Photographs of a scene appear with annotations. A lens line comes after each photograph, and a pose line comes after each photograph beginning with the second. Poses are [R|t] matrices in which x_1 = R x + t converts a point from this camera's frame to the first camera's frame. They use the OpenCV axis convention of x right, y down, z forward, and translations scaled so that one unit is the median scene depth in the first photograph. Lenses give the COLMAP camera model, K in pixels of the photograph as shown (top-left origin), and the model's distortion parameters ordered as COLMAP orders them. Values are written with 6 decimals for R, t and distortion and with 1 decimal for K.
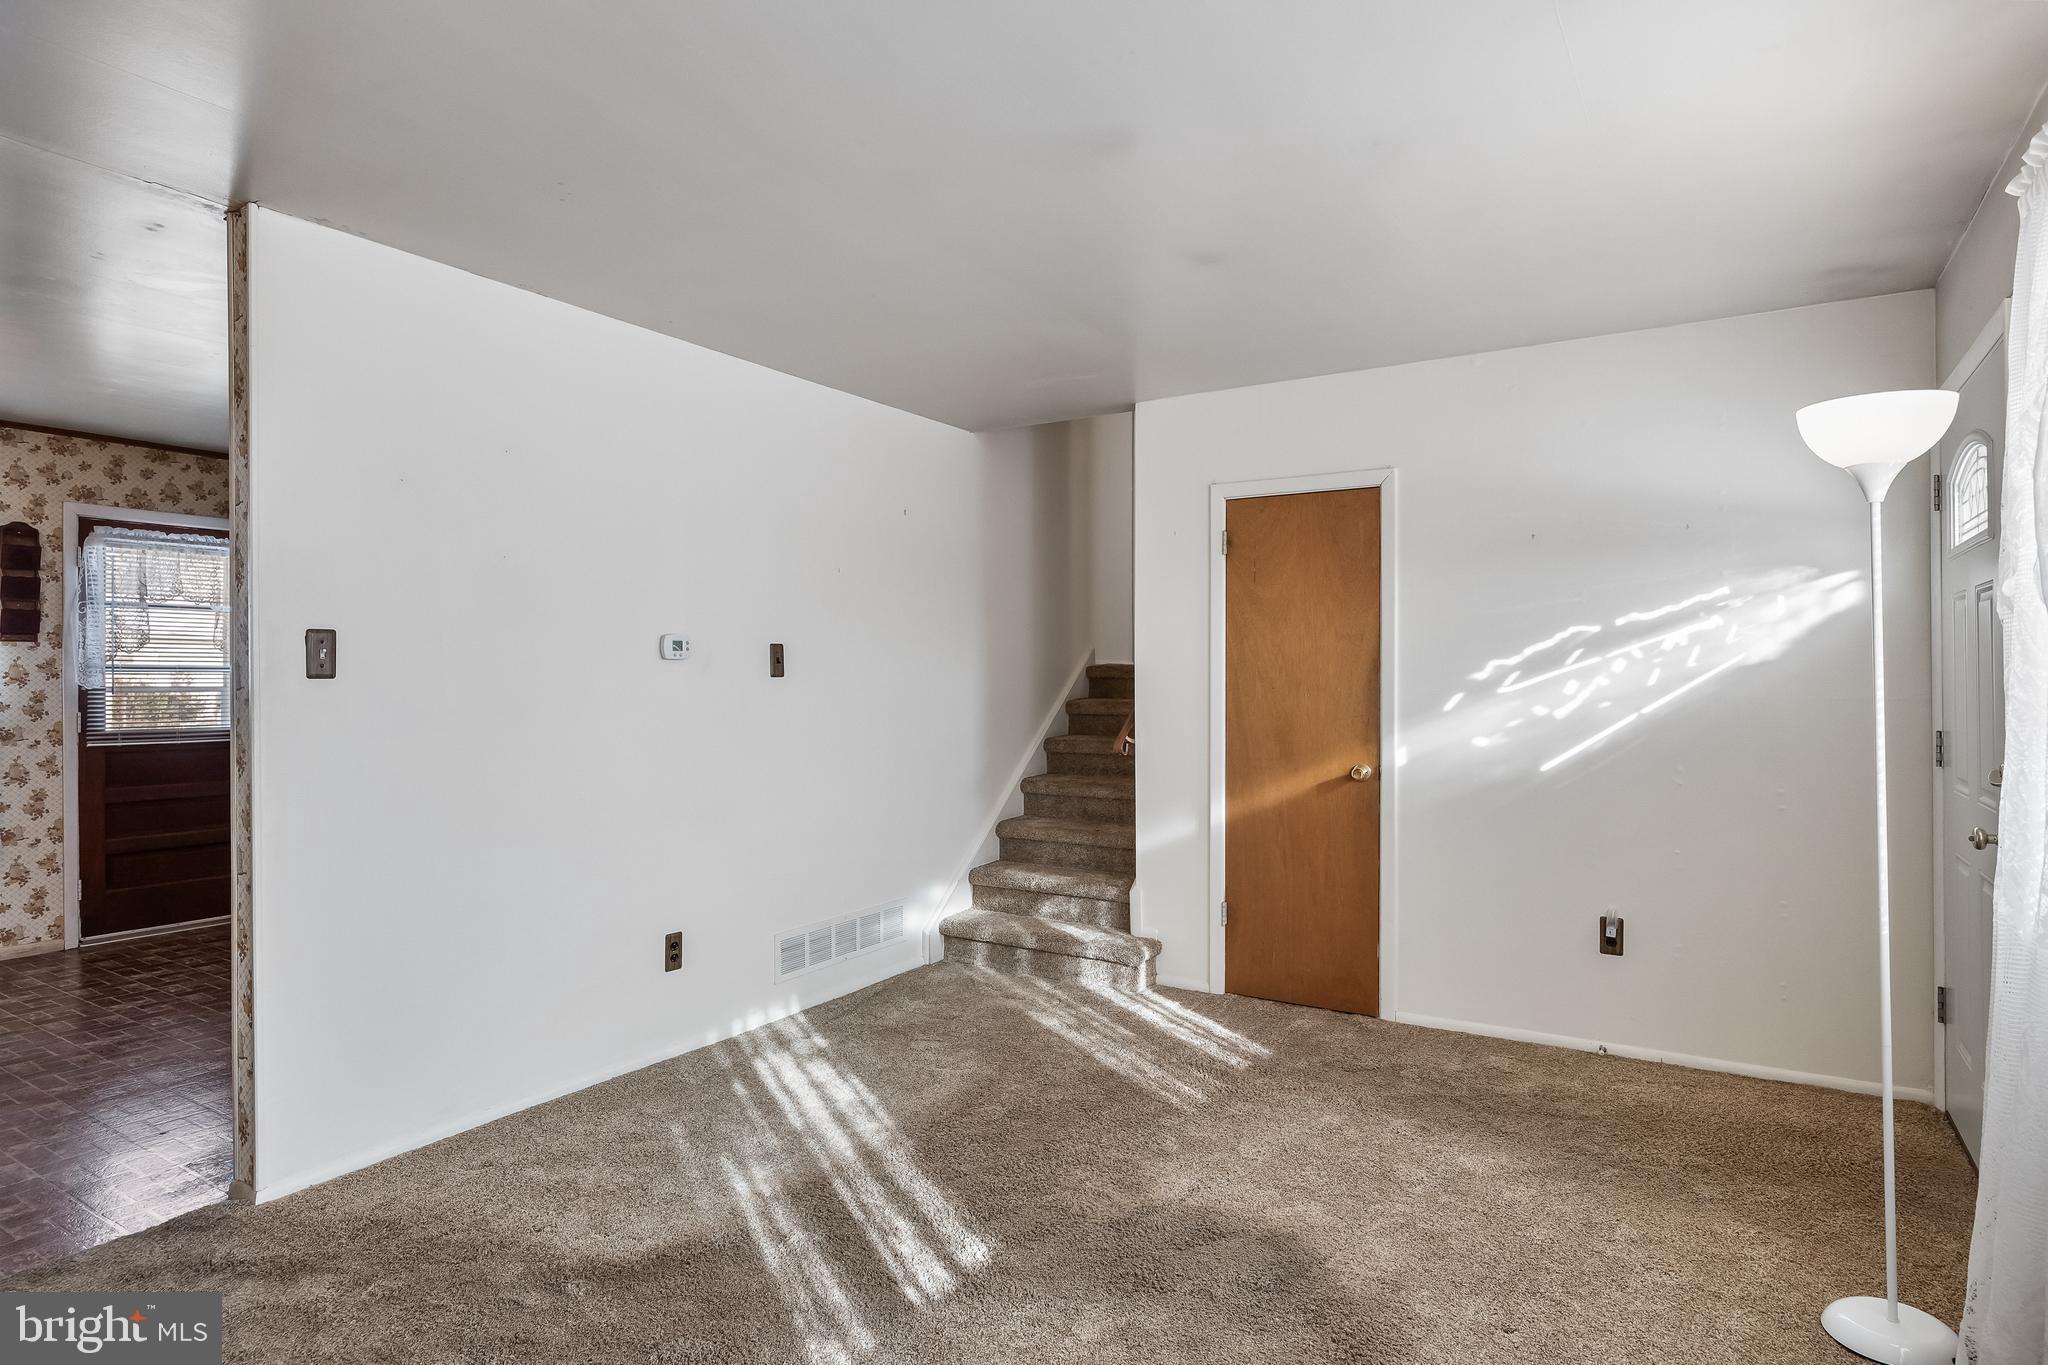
lens RADIAL K [[1121.0, 0, 1024.0], [0, 1121.0, 682.5], [0, 0, 1]] dist [-0.006219, -0.000691]
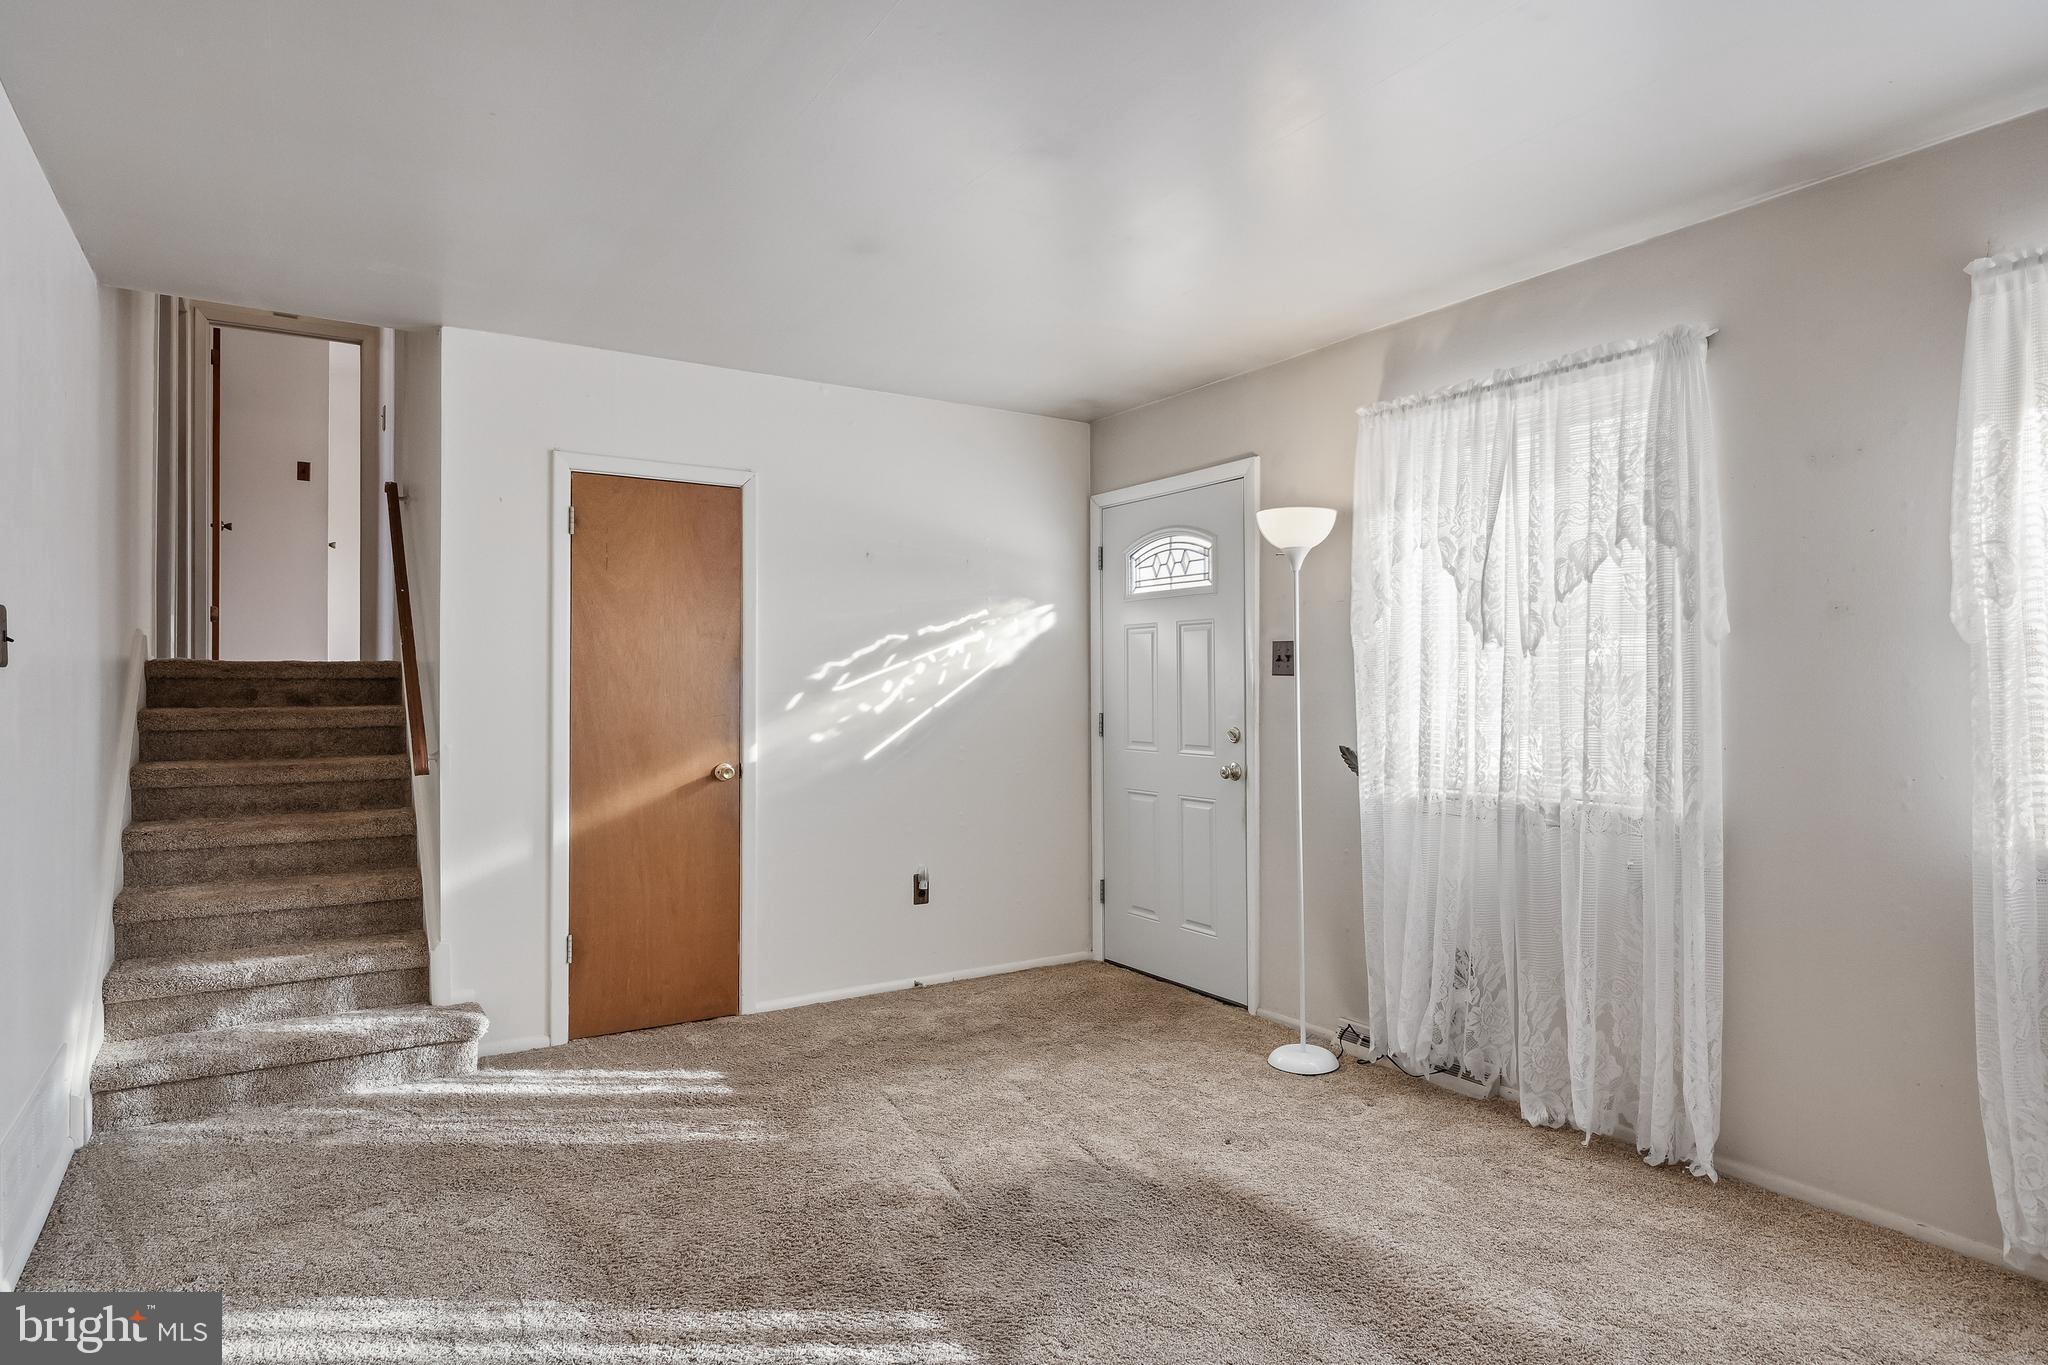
lens RADIAL K [[1151.7, 0, 1024.0], [0, 1151.7, 682.5], [0, 0, 1]] dist [-0.000718, 0.001084]
pose [[0.428540, 0.004546, 0.903511, -0.515926], [0.005718, 0.999954, -0.007744, 0.010438], [-0.903505, 0.008485, 0.428495, 0.326283]]
